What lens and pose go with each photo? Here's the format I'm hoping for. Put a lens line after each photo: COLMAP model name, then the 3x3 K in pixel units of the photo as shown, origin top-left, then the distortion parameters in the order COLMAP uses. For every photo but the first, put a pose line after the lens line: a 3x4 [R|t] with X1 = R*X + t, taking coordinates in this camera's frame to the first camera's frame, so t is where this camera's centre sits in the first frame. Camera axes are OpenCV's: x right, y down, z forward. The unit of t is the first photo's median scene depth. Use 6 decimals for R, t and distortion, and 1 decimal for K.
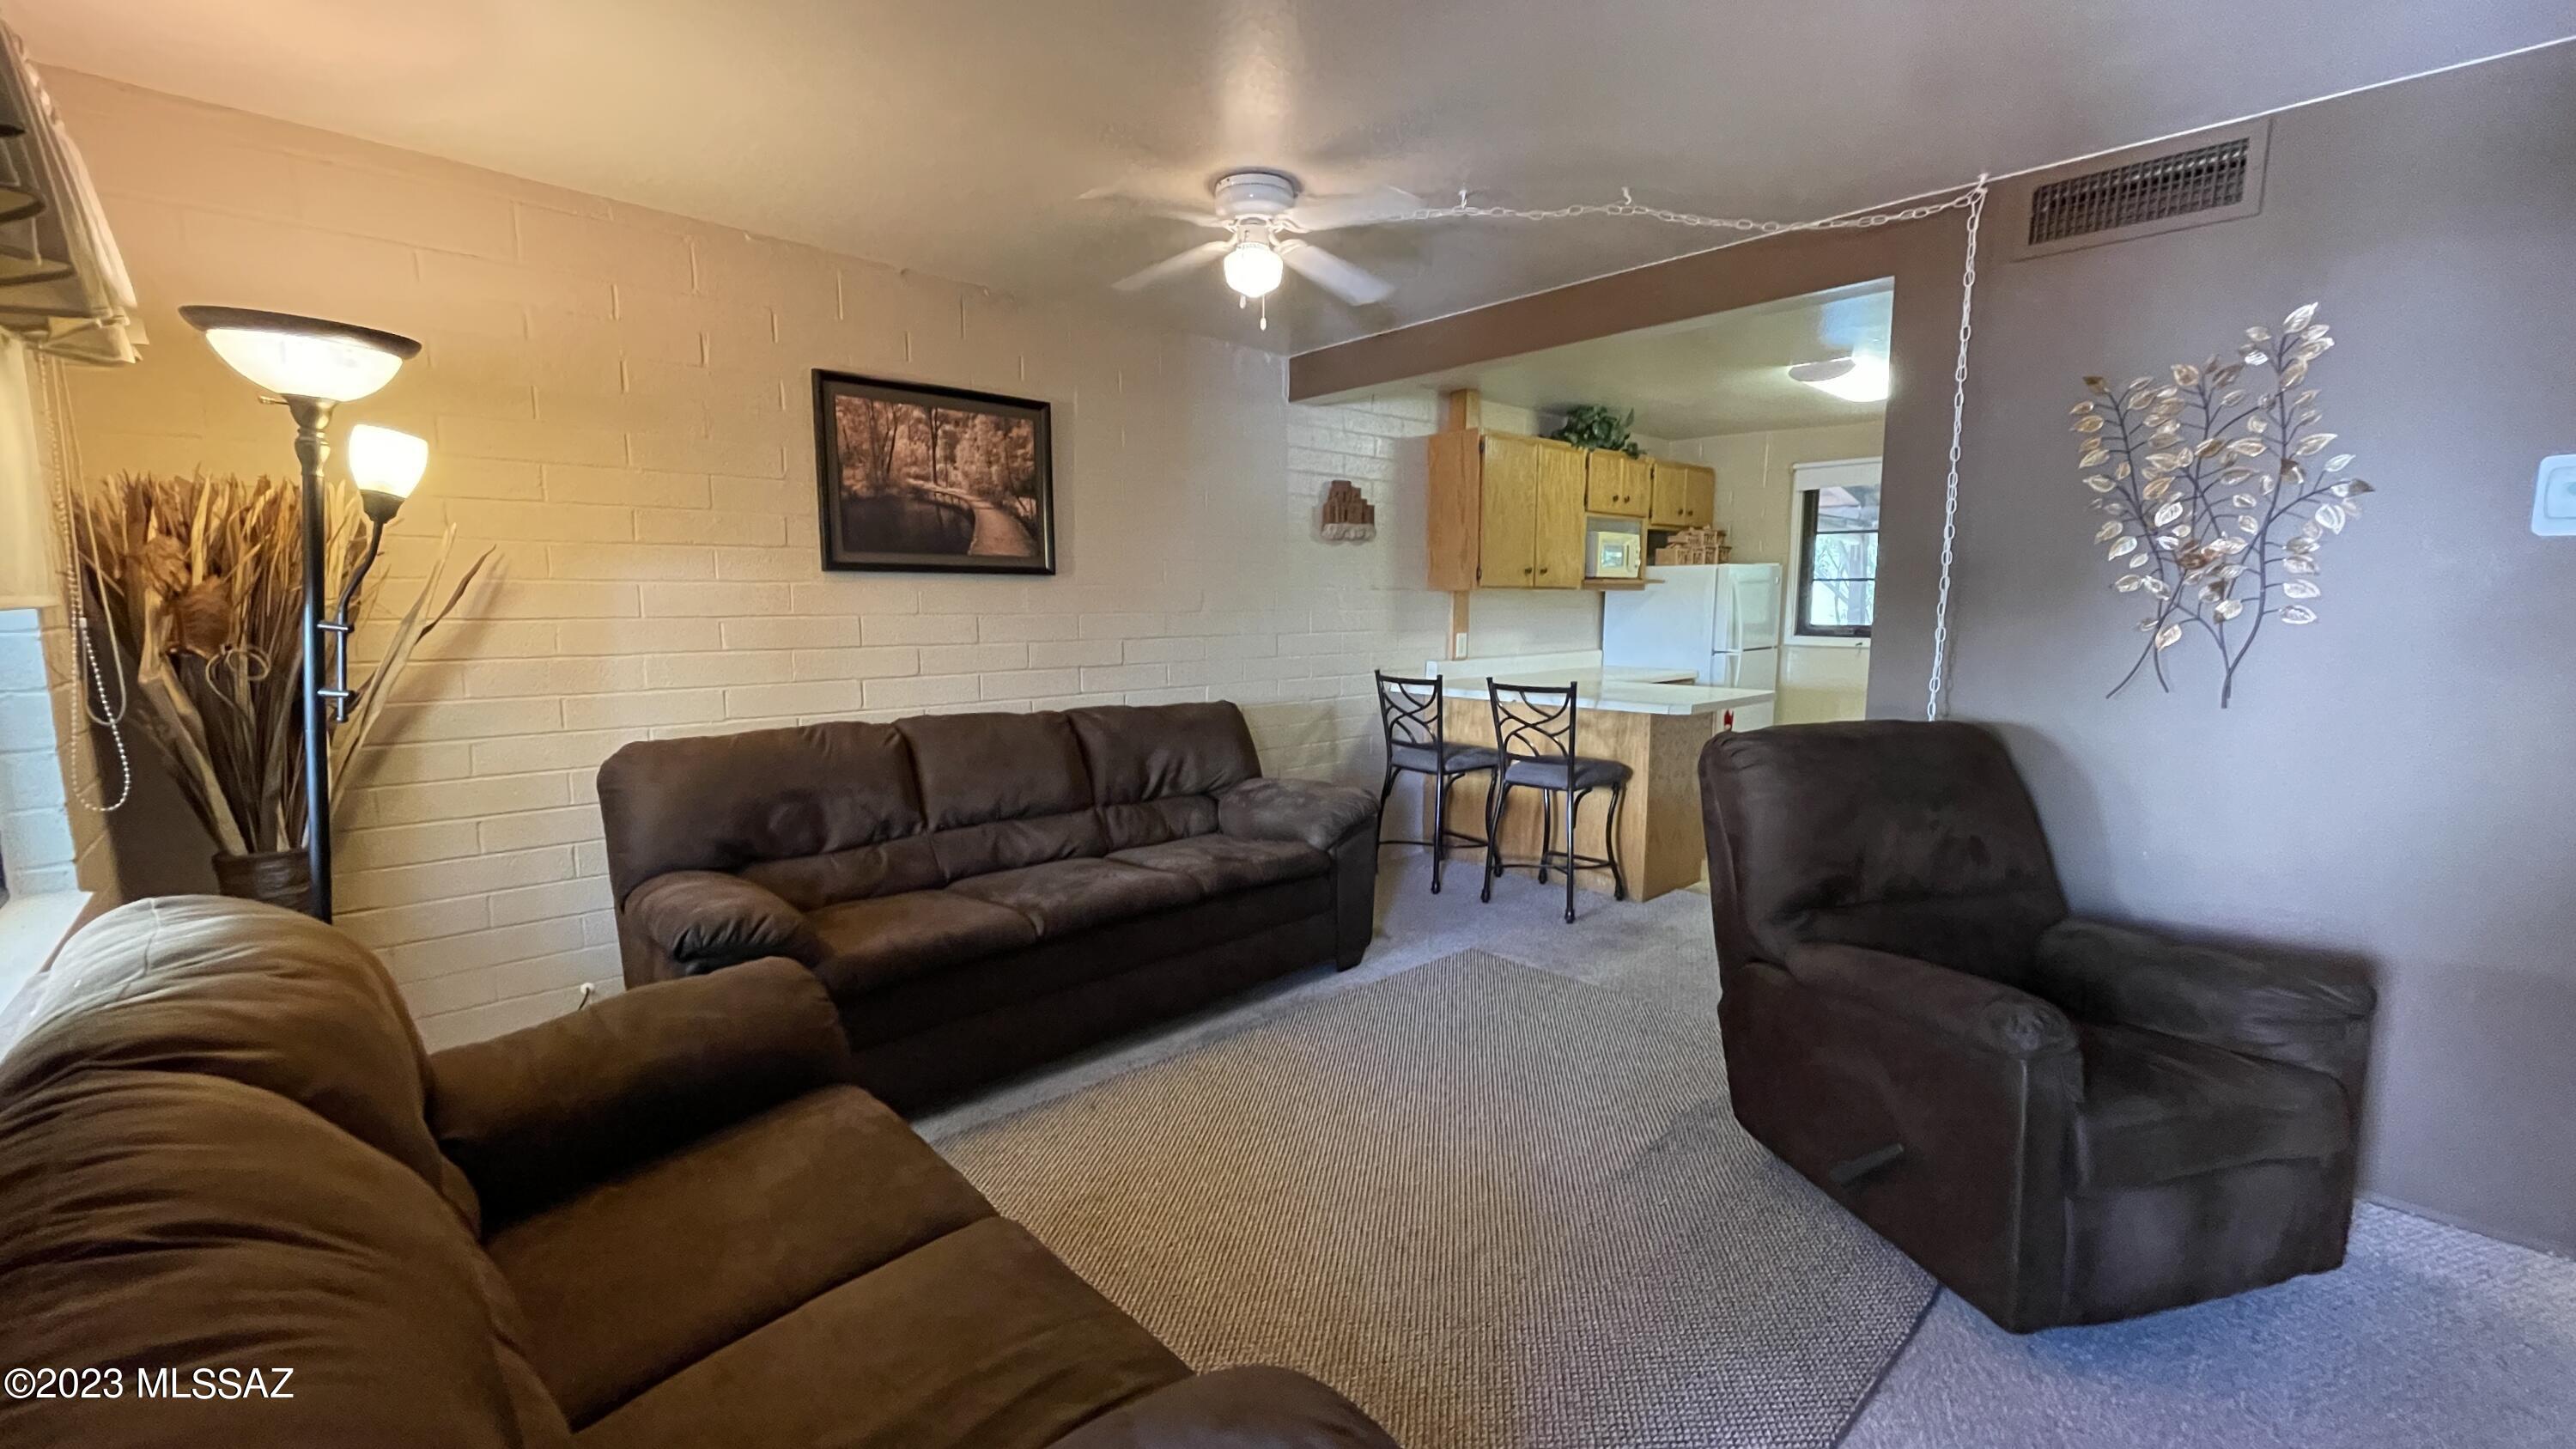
lens RADIAL K [[1033.5, 0, 1286.6], [0, 1033.5, 739.0], [0, 0, 1]] dist [-0.004423, -0.000117]
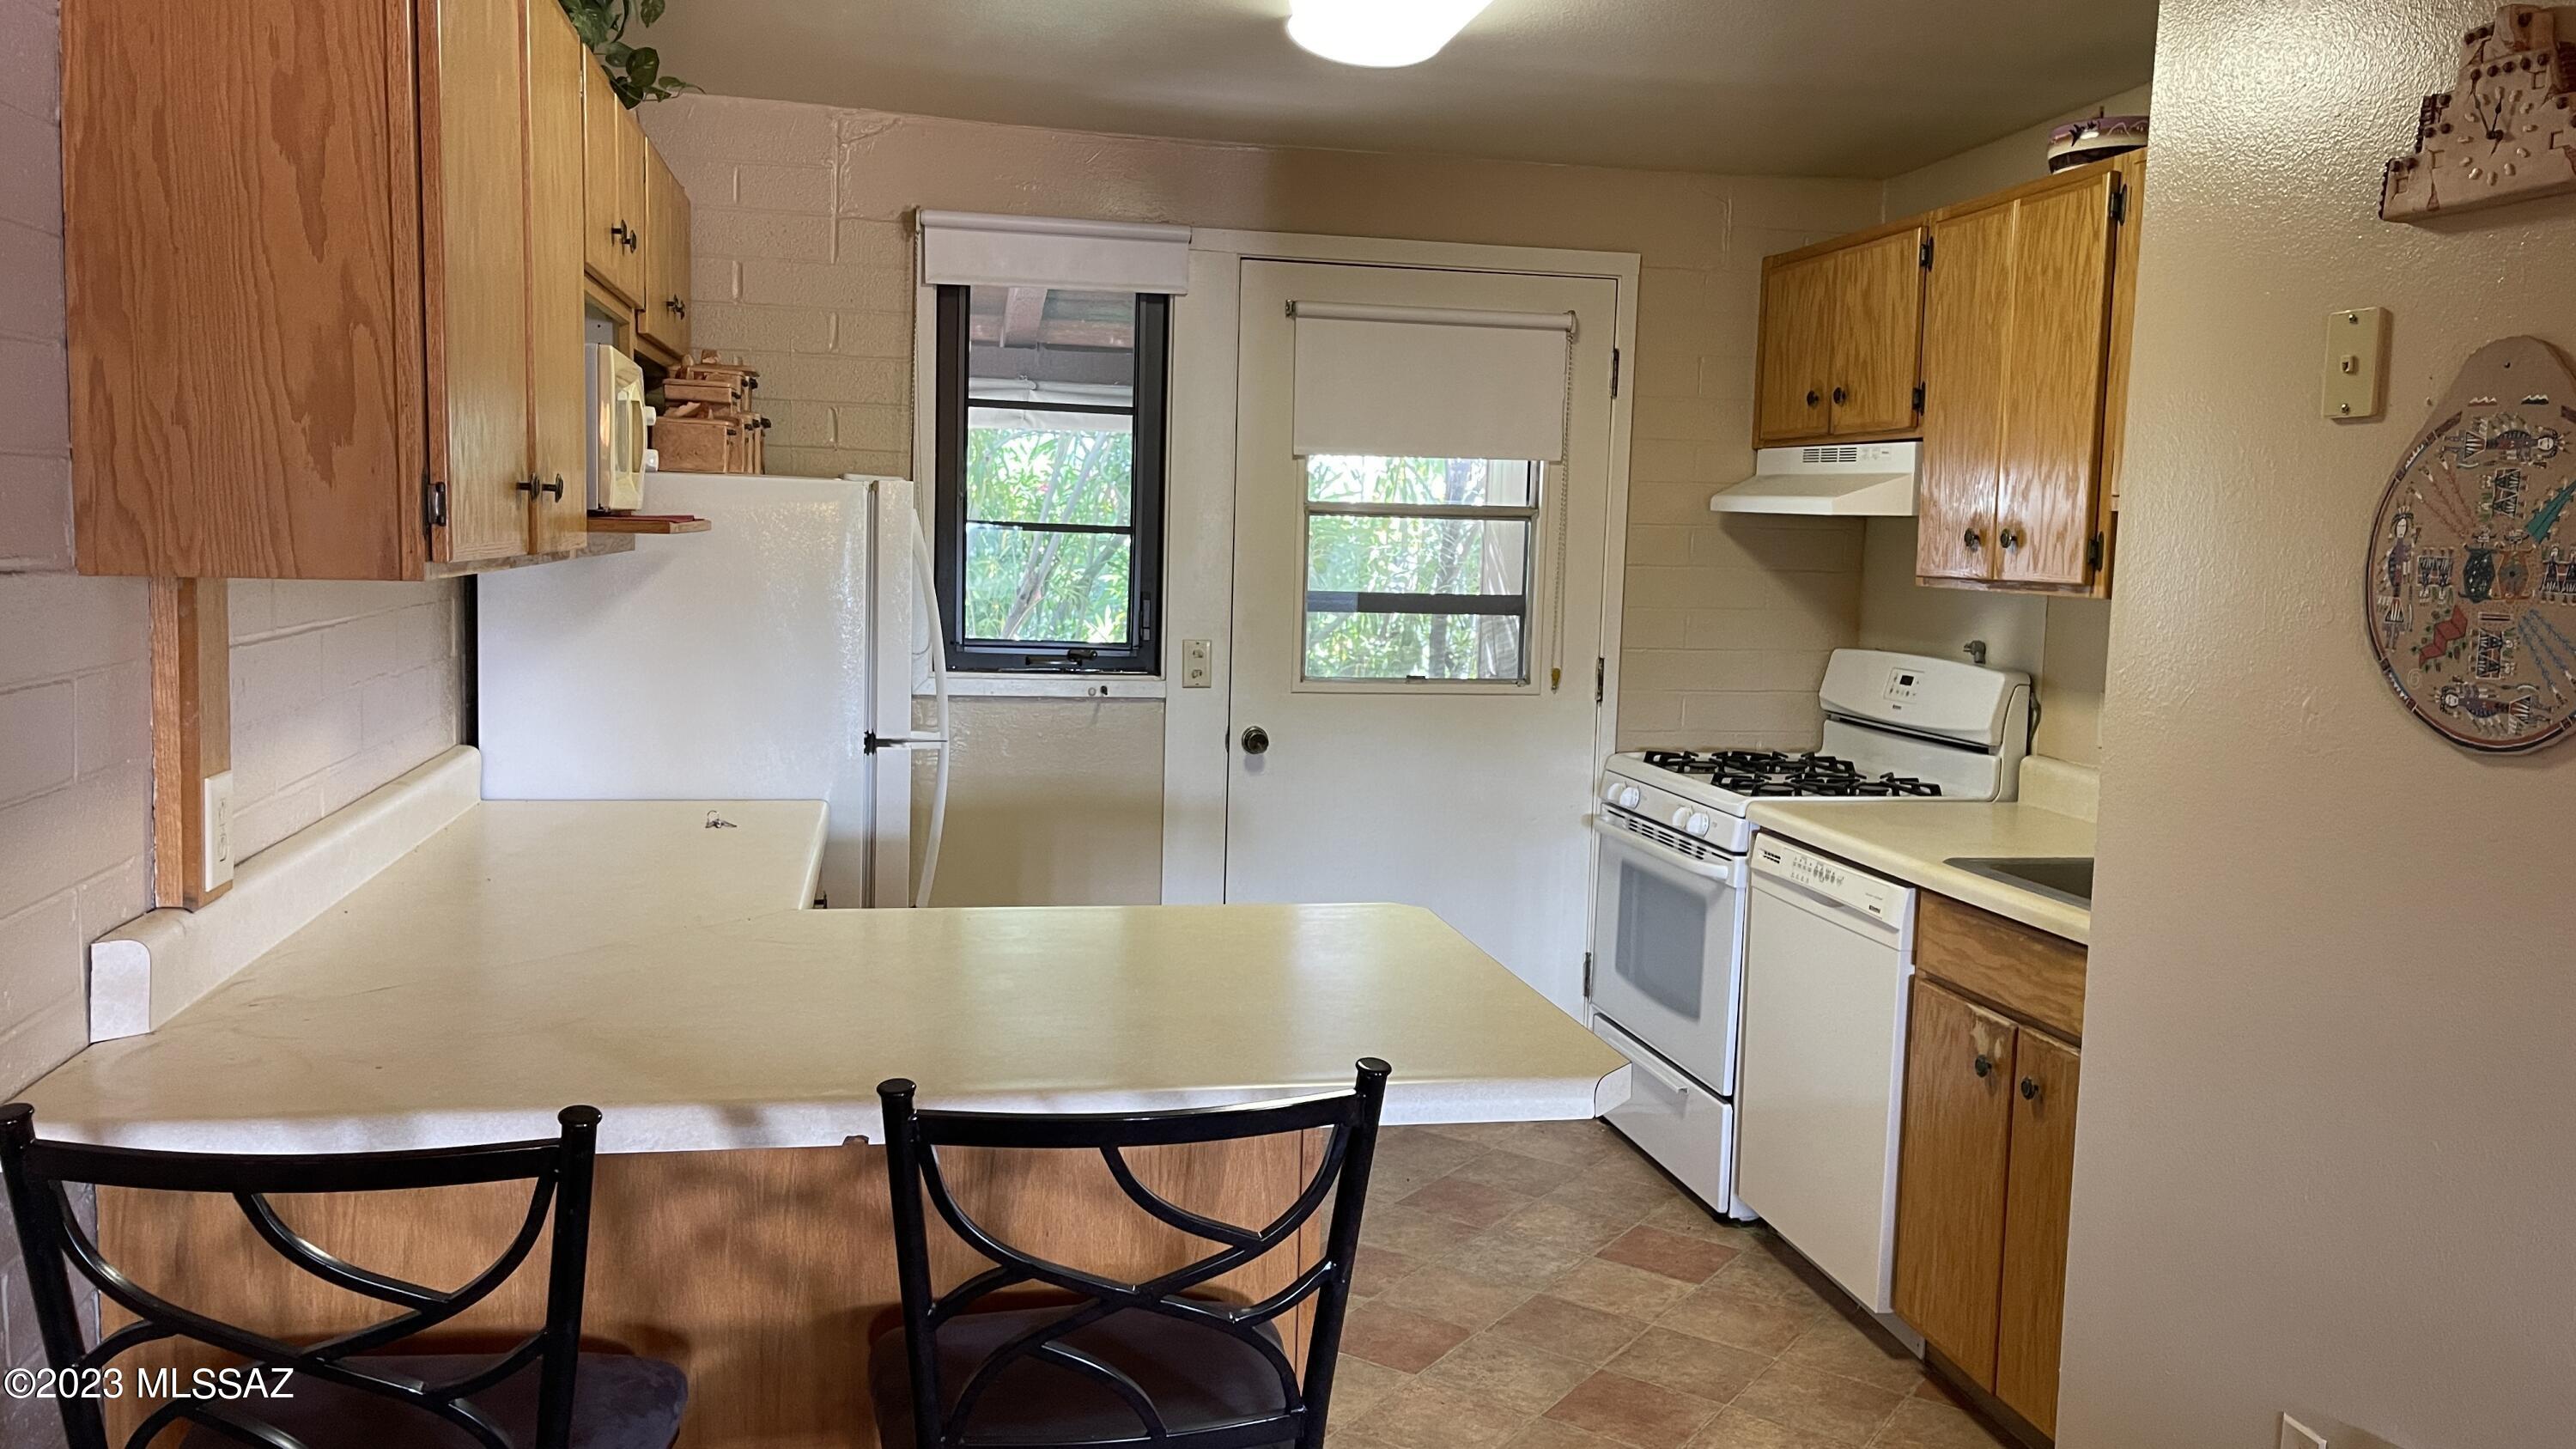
lens RADIAL K [[1976.6, 0, 1288.1], [0, 1976.6, 724.8], [0, 0, 1]] dist [0.002840, 0.000478]
pose [[0.523735, -0.068005, 0.849163, -0.045789], [0.085034, 0.996003, 0.027319, -0.091911], [-0.847627, 0.057900, 0.527424, 0.537879]]
